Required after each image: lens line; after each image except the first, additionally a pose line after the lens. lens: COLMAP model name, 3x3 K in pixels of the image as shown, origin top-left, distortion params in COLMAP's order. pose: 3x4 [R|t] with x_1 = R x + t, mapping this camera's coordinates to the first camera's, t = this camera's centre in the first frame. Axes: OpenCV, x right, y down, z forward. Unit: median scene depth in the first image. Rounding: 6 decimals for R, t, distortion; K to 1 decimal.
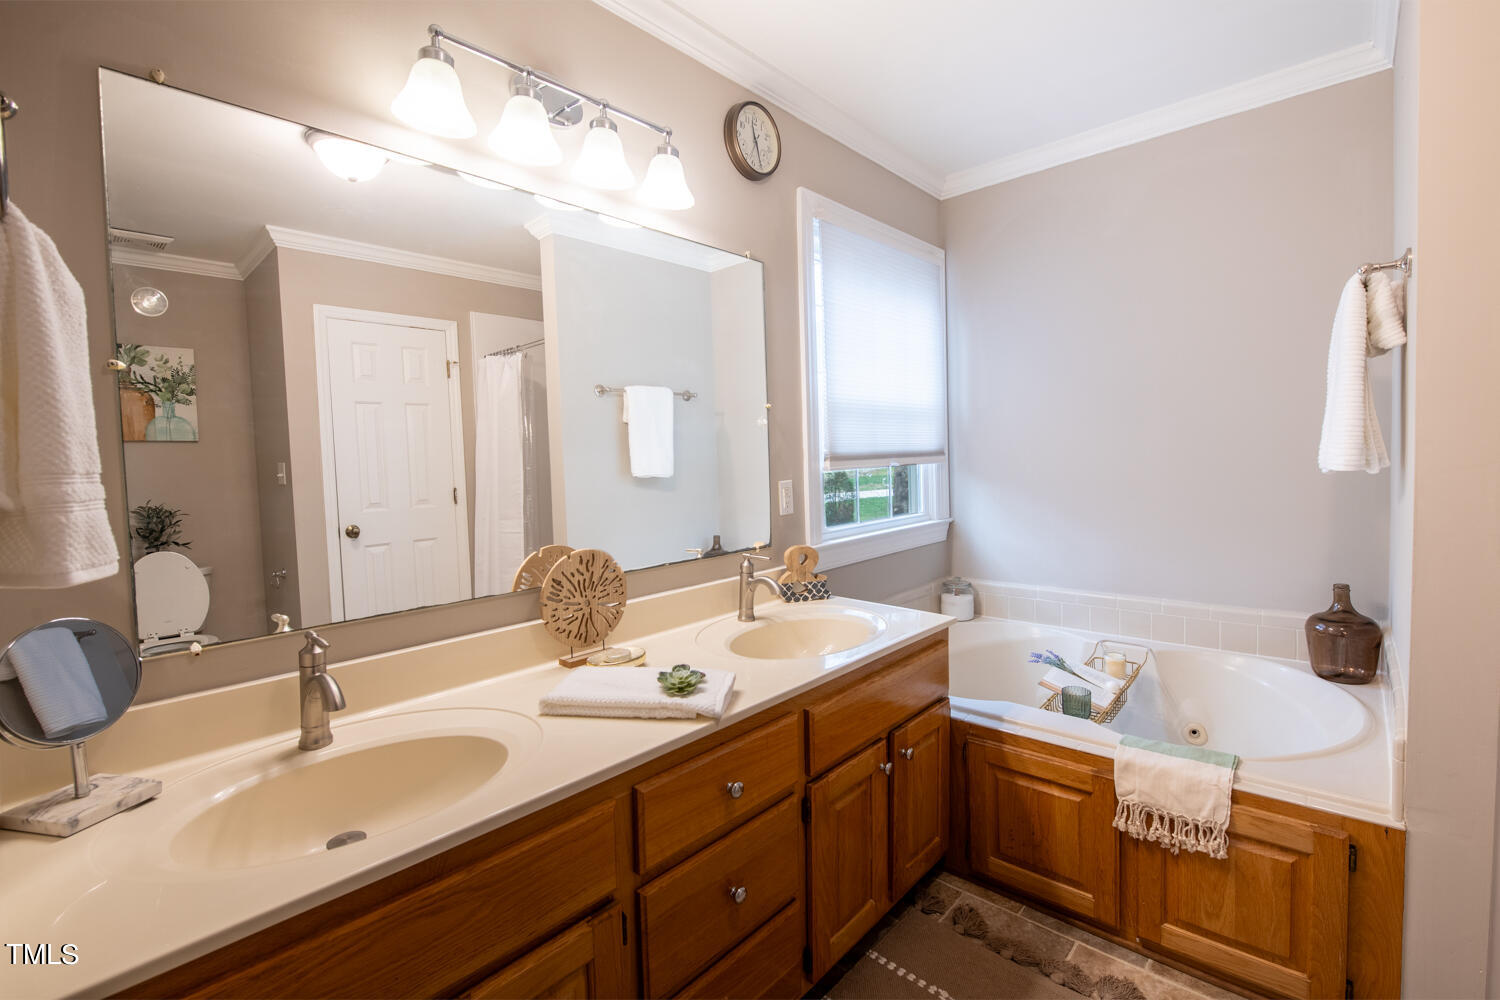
lens RADIAL K [[663.1, 0, 750.5], [0, 663.1, 490.1], [0, 0, 1]] dist [-0.015083, -0.001288]
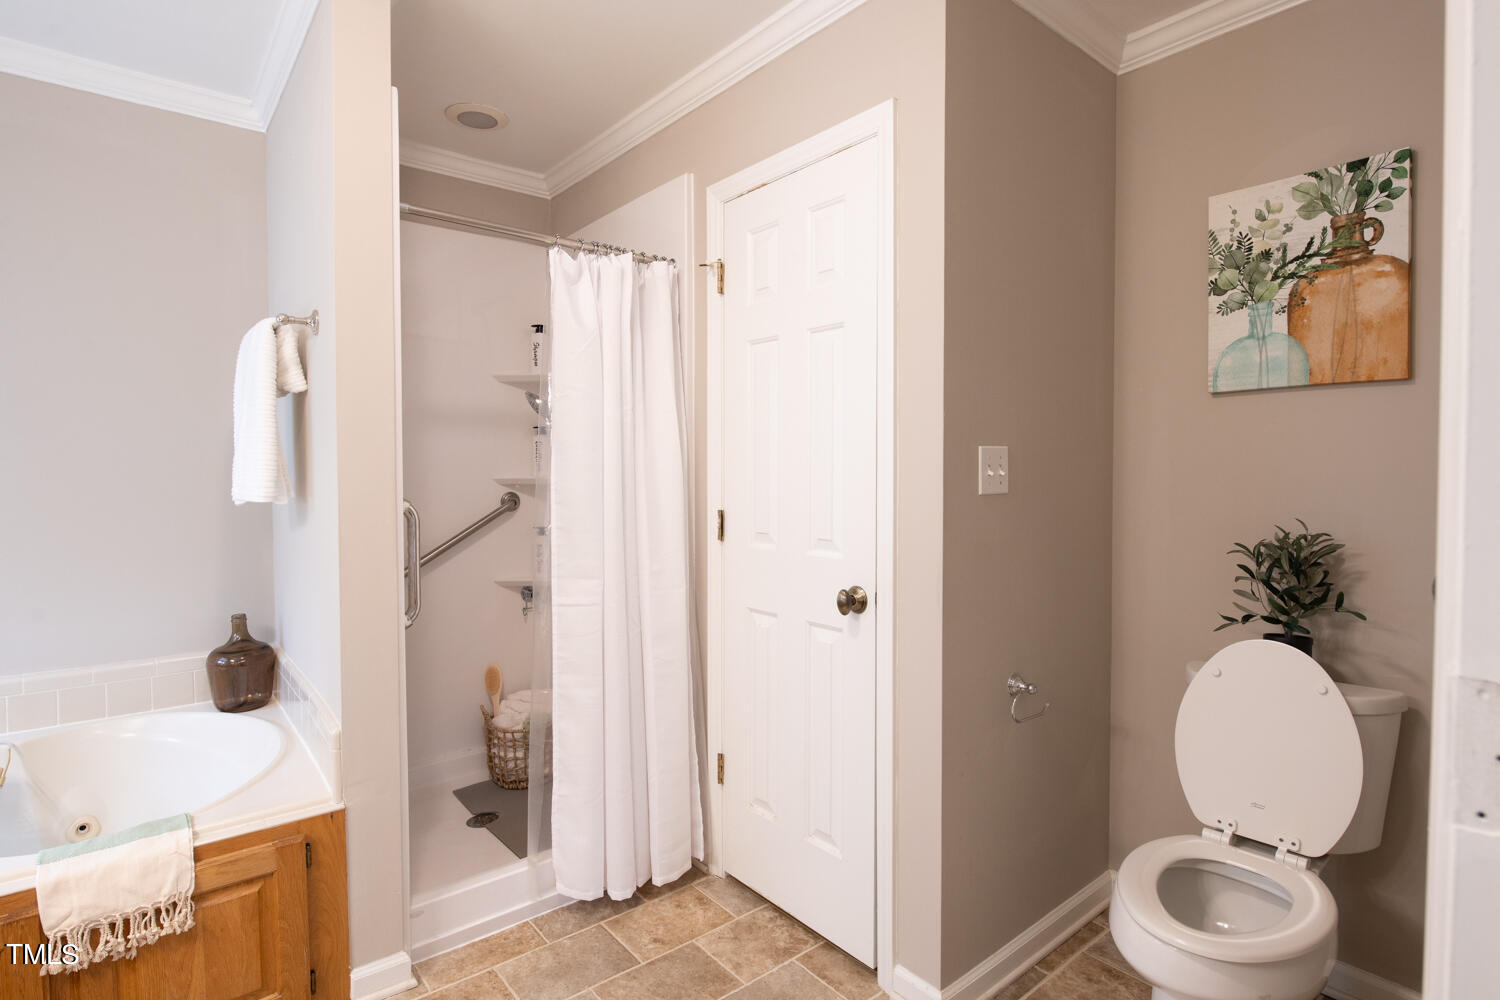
lens RADIAL K [[772.9, 0, 748.5], [0, 772.9, 497.2], [0, 0, 1]] dist [-0.000363, -0.000704]
pose [[0.148980, -0.006099, 0.988821, -0.211850], [0.047415, 0.998875, -0.000983, 0.001008], [-0.987703, 0.047031, 0.149102, 0.040549]]
